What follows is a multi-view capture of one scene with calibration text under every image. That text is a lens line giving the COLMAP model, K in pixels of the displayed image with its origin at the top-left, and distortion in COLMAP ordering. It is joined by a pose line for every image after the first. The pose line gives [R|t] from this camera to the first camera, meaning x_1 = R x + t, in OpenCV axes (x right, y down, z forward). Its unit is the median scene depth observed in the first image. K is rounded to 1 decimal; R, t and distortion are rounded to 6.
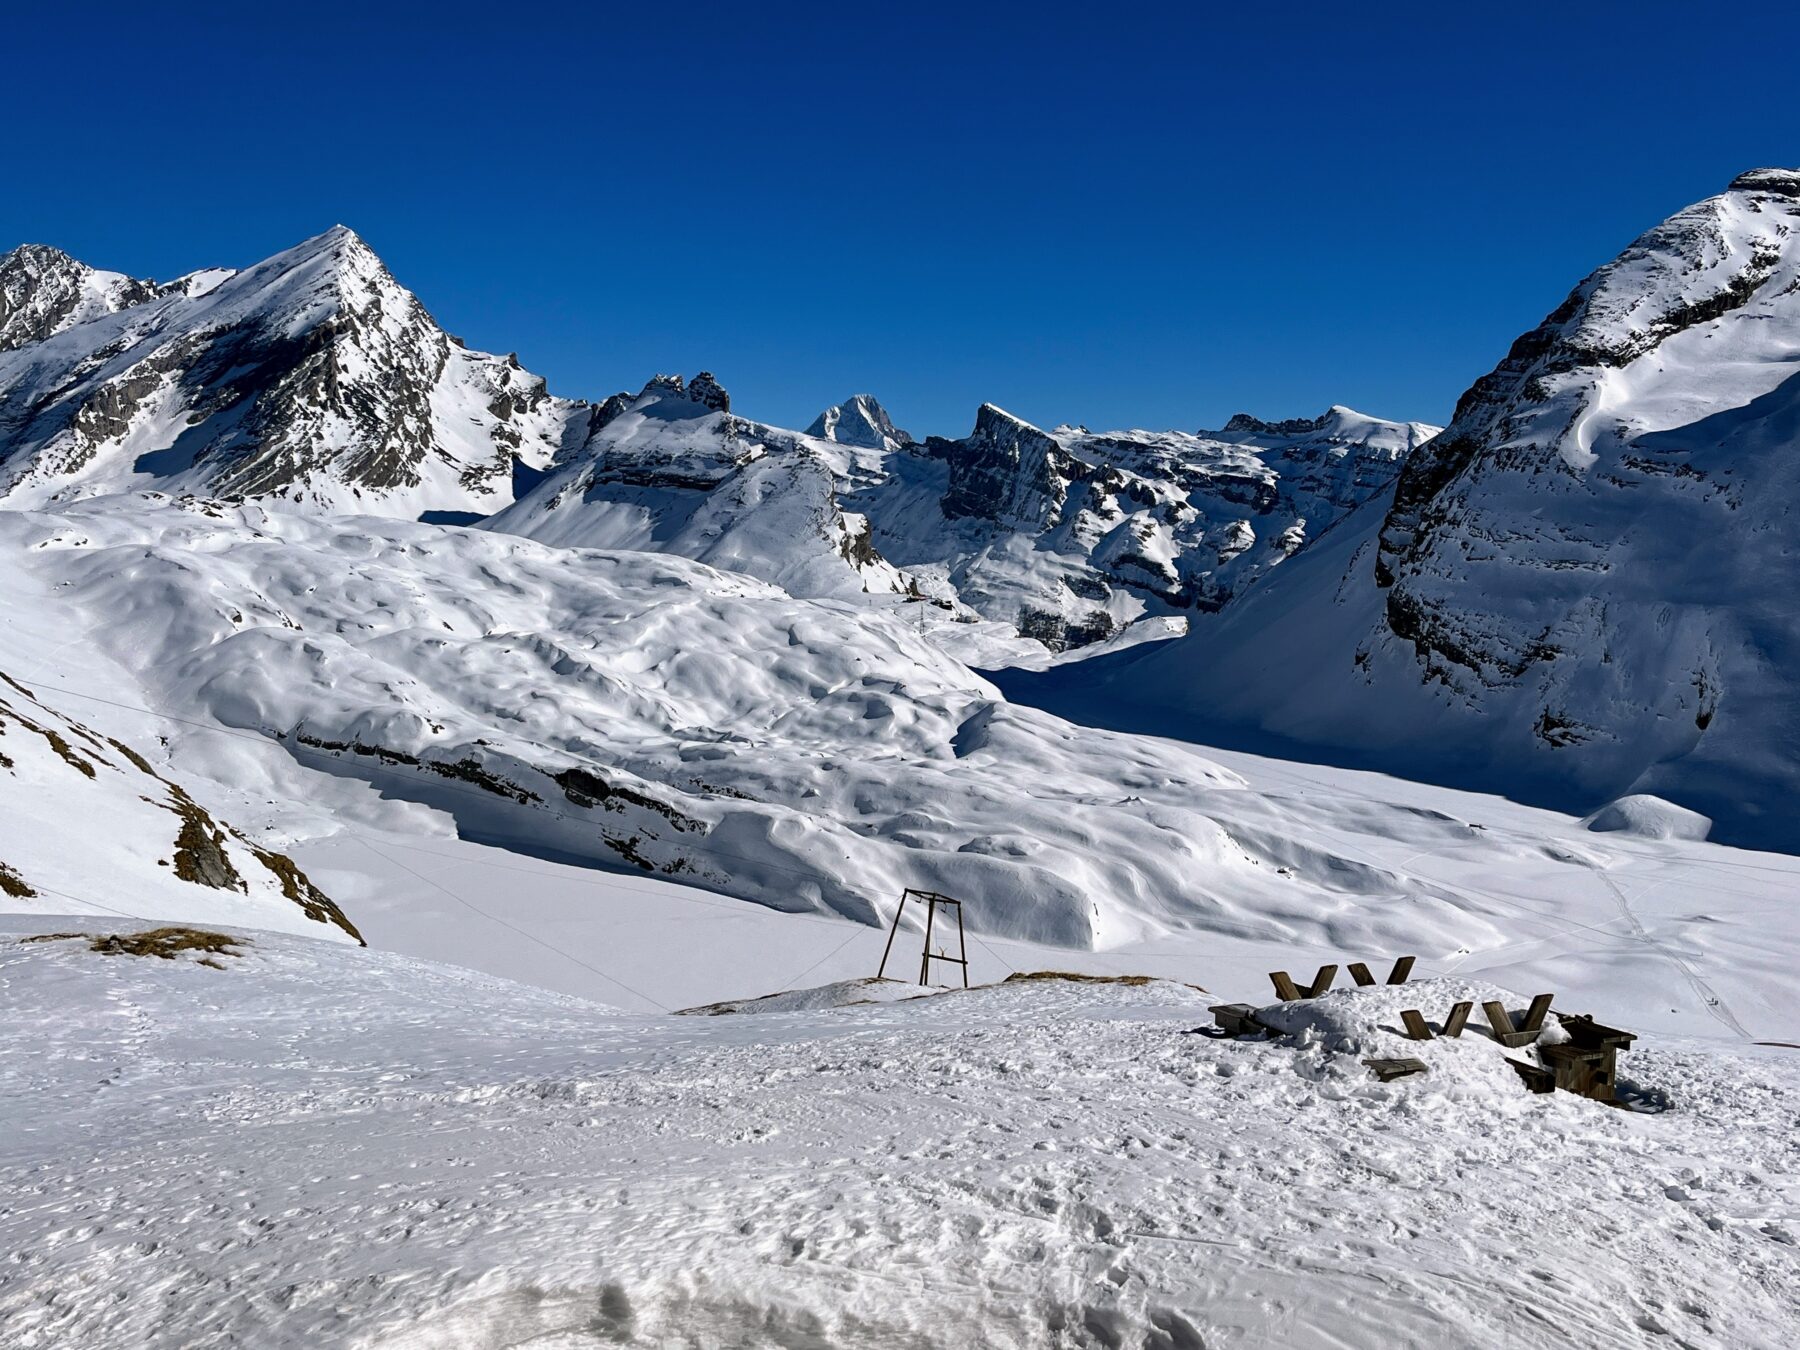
lens RADIAL K [[1753.2, 0, 903.9], [0, 1753.2, 678.6], [0, 0, 1]] dist [0.052294, -0.063061]
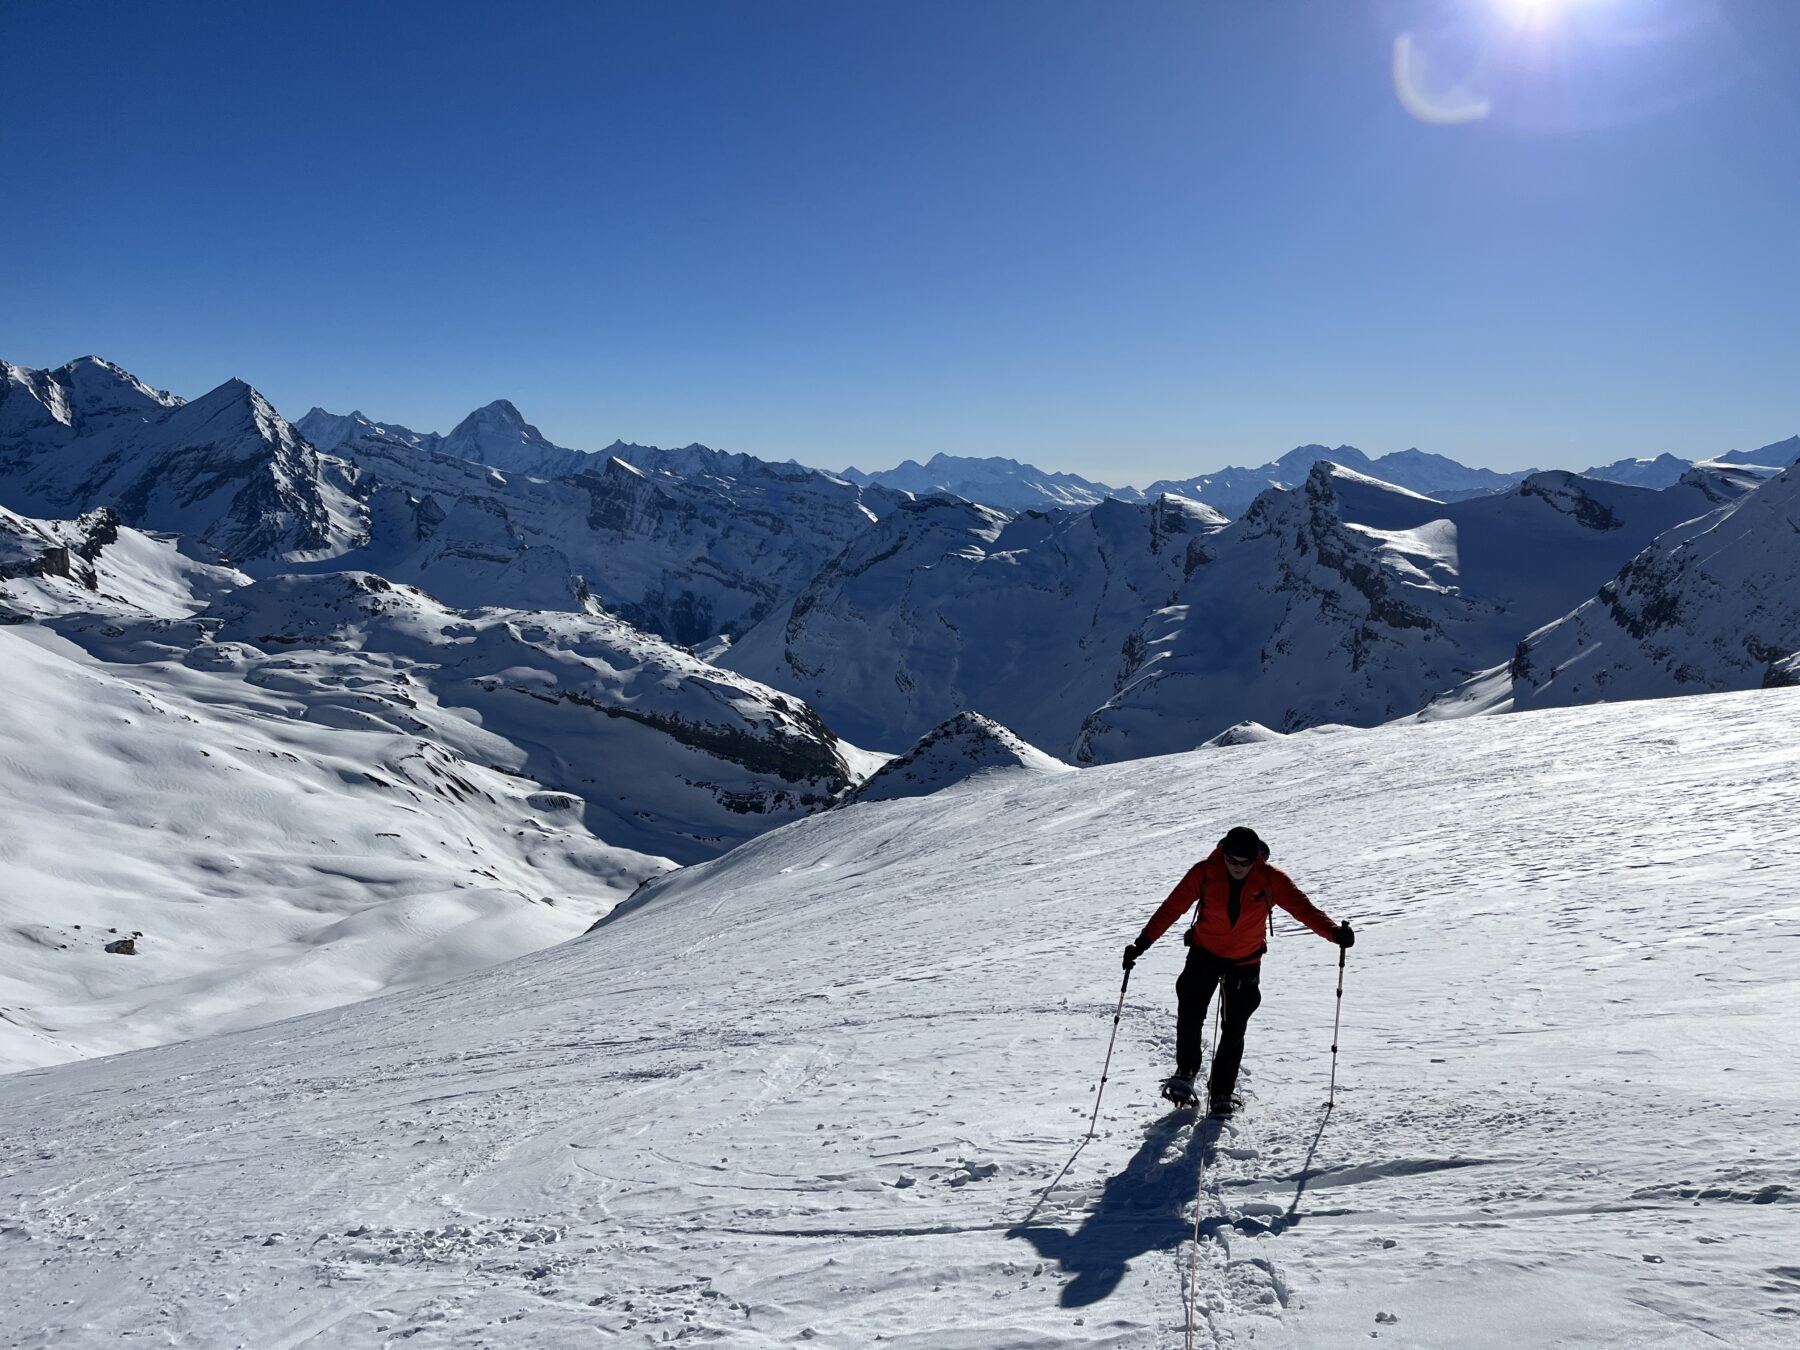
lens RADIAL K [[1349.1, 0, 908.6], [0, 1349.1, 686.0], [0, 0, 1]] dist [0.064620, -0.085628]
pose [[0.960492, -0.026393, 0.277054, -0.084360], [0.005891, 0.997198, 0.074573, -0.065586], [-0.278246, -0.069994, 0.957956, -0.602116]]
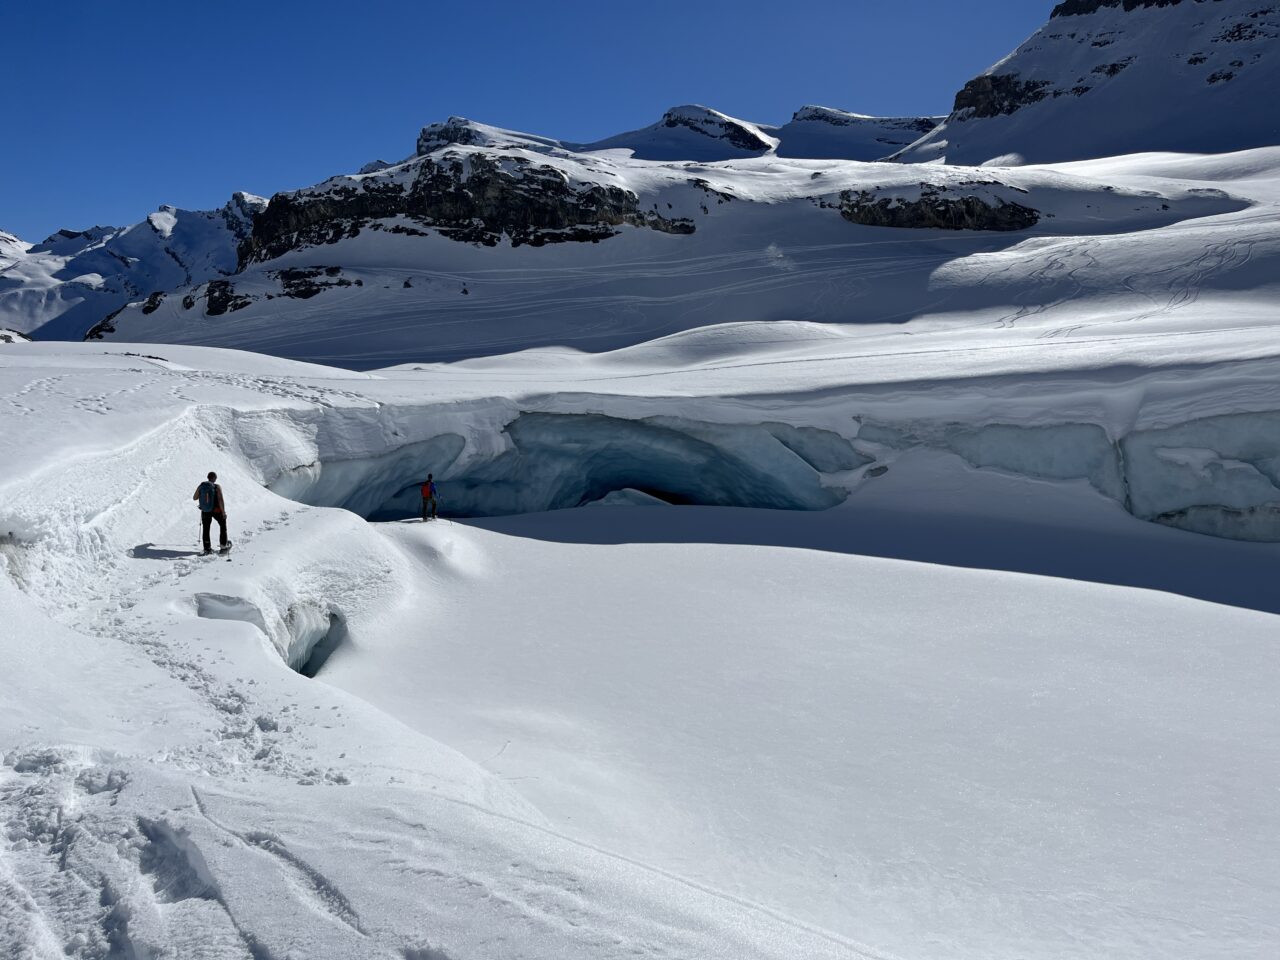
lens RADIAL K [[969.3, 0, 639.0], [0, 969.3, 479.5], [0, 0, 1]] dist [0.068879, -0.083246]
pose [[0.601597, -0.113153, 0.790745, -0.008236], [0.067247, 0.993576, 0.091017, 0.016991], [-0.795964, -0.001580, 0.605342, -0.315912]]
